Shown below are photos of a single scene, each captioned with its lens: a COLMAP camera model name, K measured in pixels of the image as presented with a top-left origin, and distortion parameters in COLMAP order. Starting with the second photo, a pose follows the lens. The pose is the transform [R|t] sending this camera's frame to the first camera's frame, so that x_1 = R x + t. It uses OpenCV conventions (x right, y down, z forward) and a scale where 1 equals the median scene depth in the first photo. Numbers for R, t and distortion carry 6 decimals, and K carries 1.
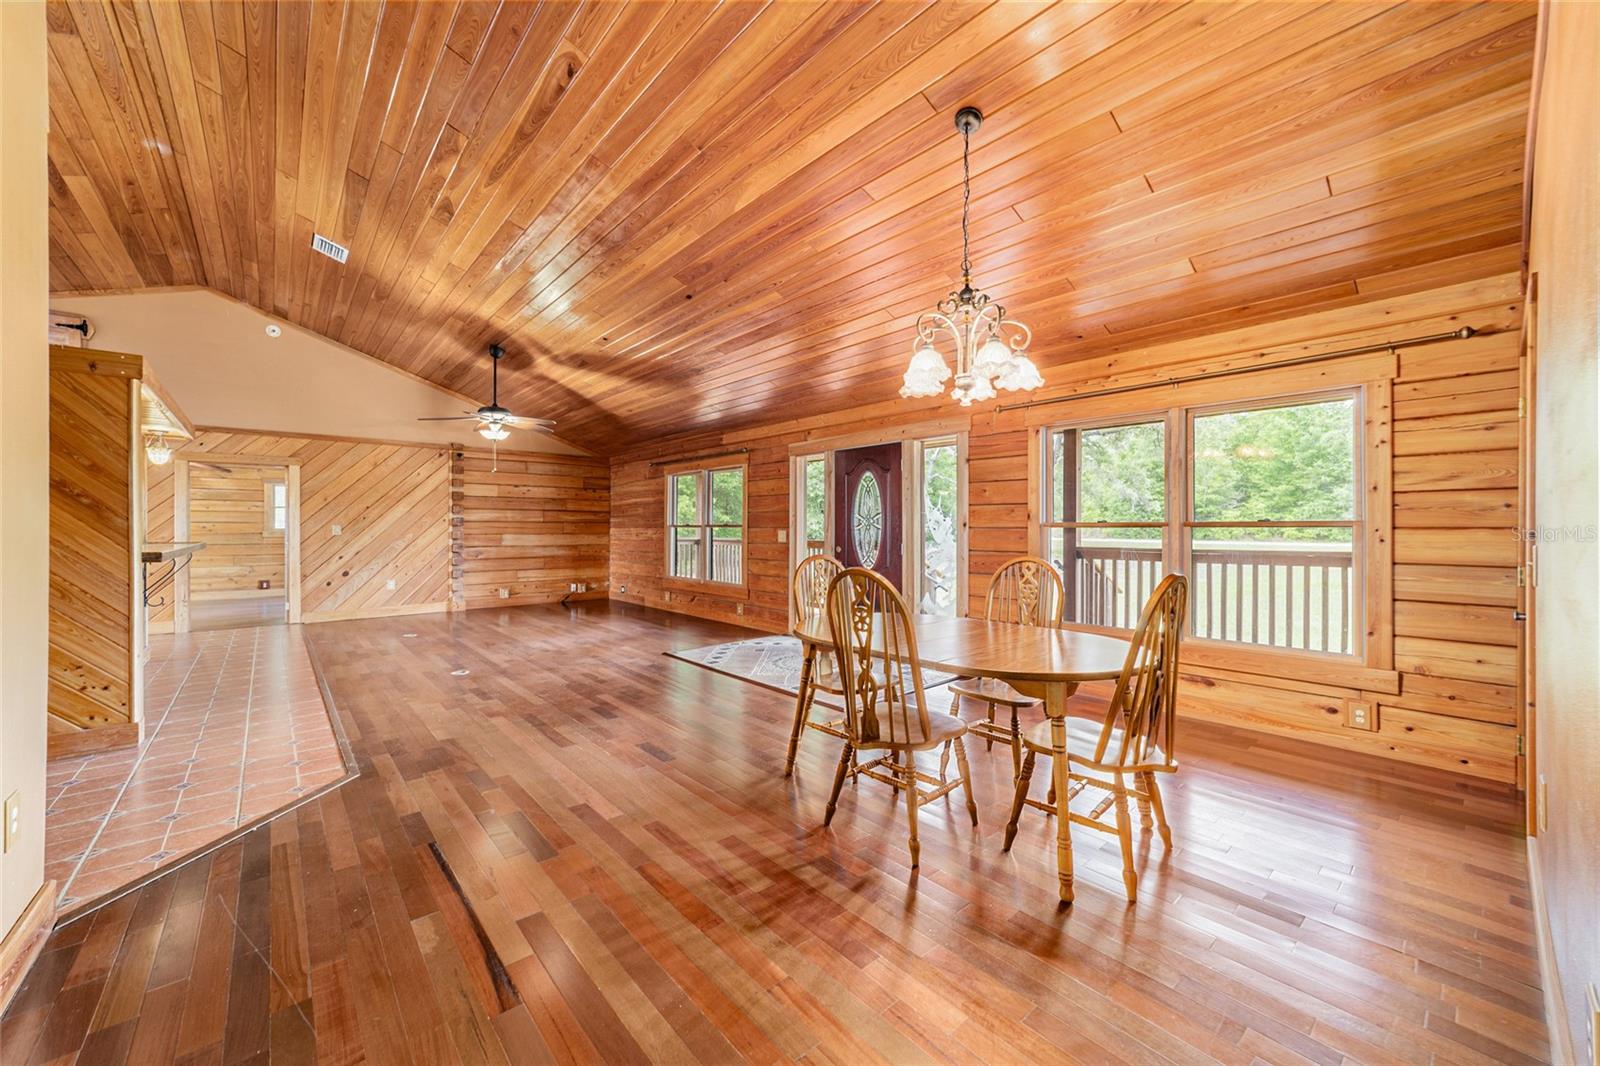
lens RADIAL K [[617.1, 0, 801.3], [0, 617.1, 525.0], [0, 0, 1]] dist [-0.016445, 0.008199]
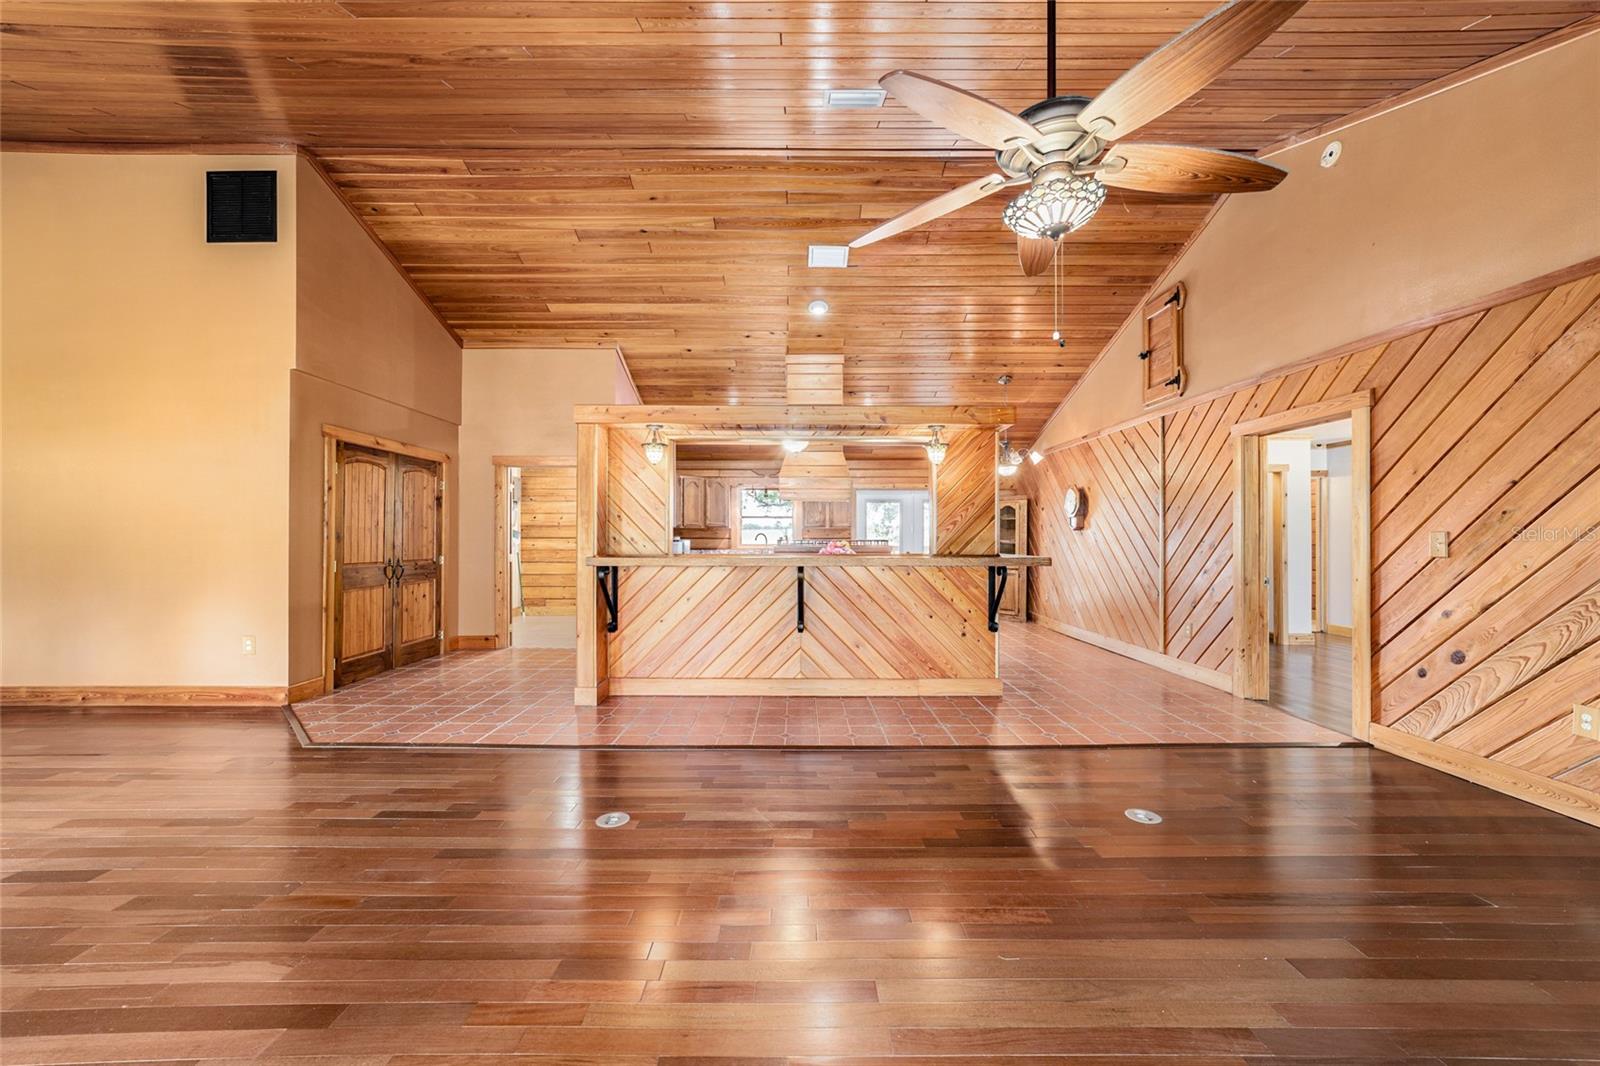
lens RADIAL K [[617.1, 0, 799.7], [0, 617.1, 537.4], [0, 0, 1]] dist [-0.016445, 0.008199]
pose [[-0.658574, -0.000085, -0.752516, -0.154769], [0.001831, 0.999997, -0.001716, 0.002755], [0.752514, -0.002508, -0.658571, 0.844240]]
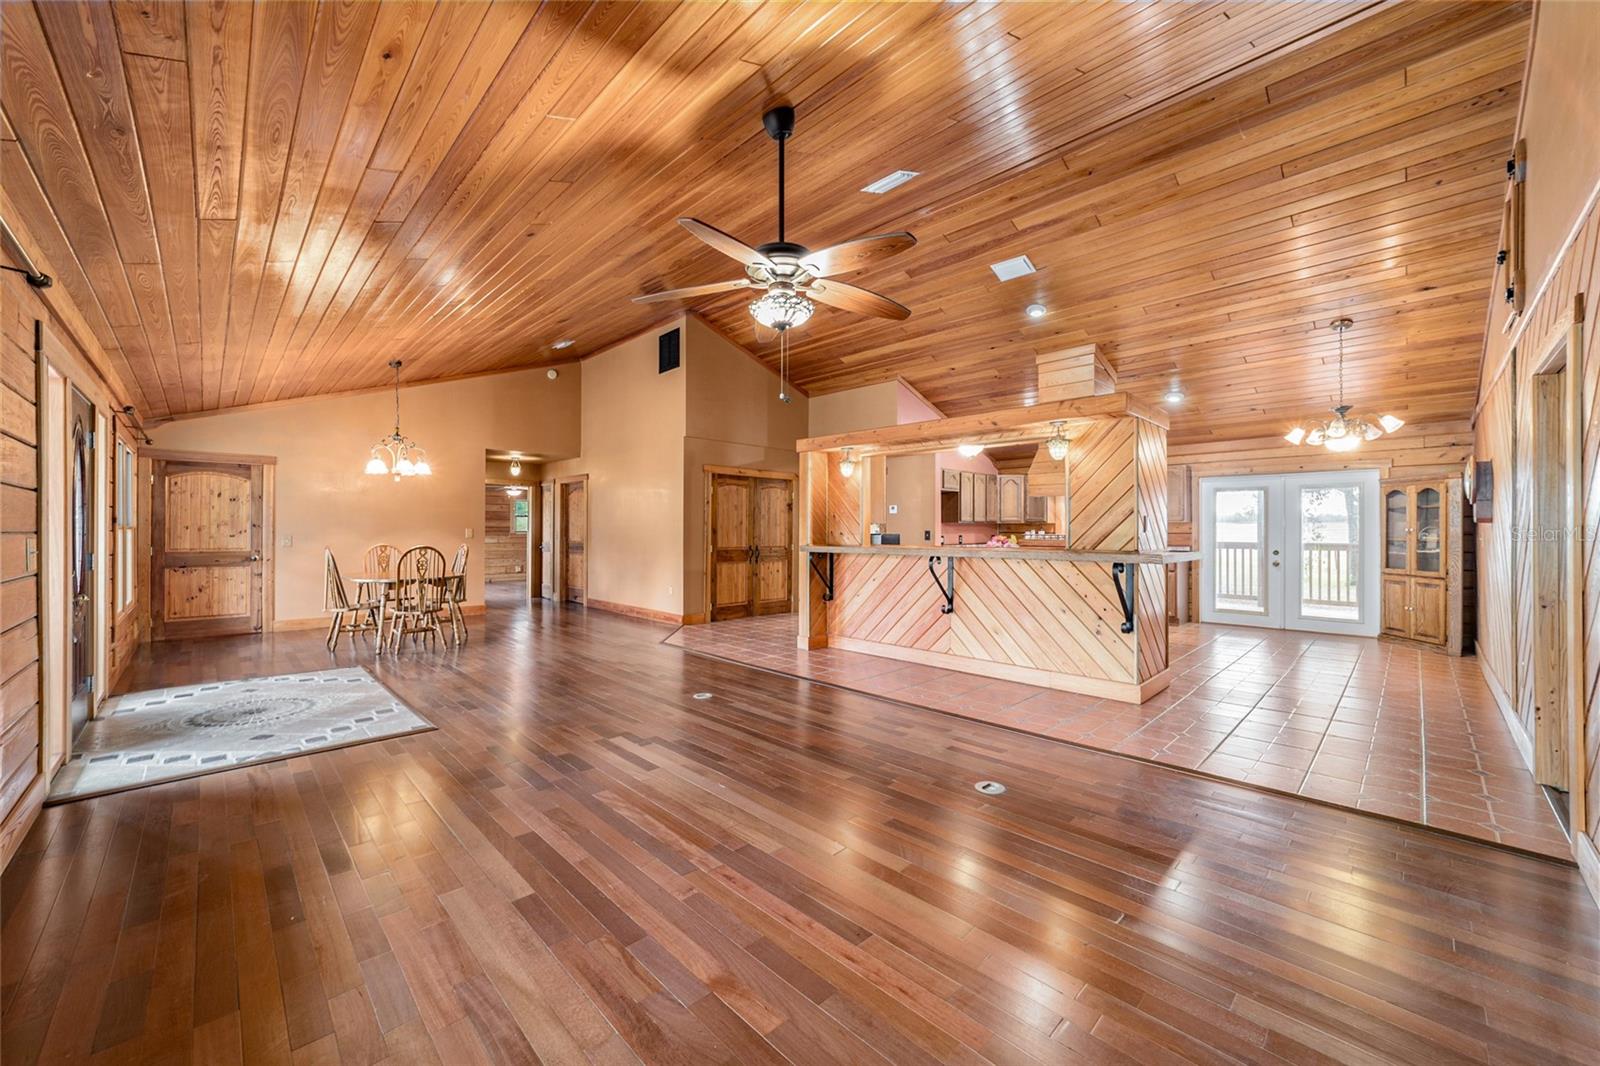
lens RADIAL K [[617.1, 0, 801.5], [0, 617.1, 527.3], [0, 0, 1]] dist [-0.016445, 0.008199]
pose [[-0.998535, -0.002429, -0.054060, -0.375703], [-0.001897, 0.999949, -0.009900, 0.003649], [0.054082, -0.009782, -0.998489, 1.097099]]
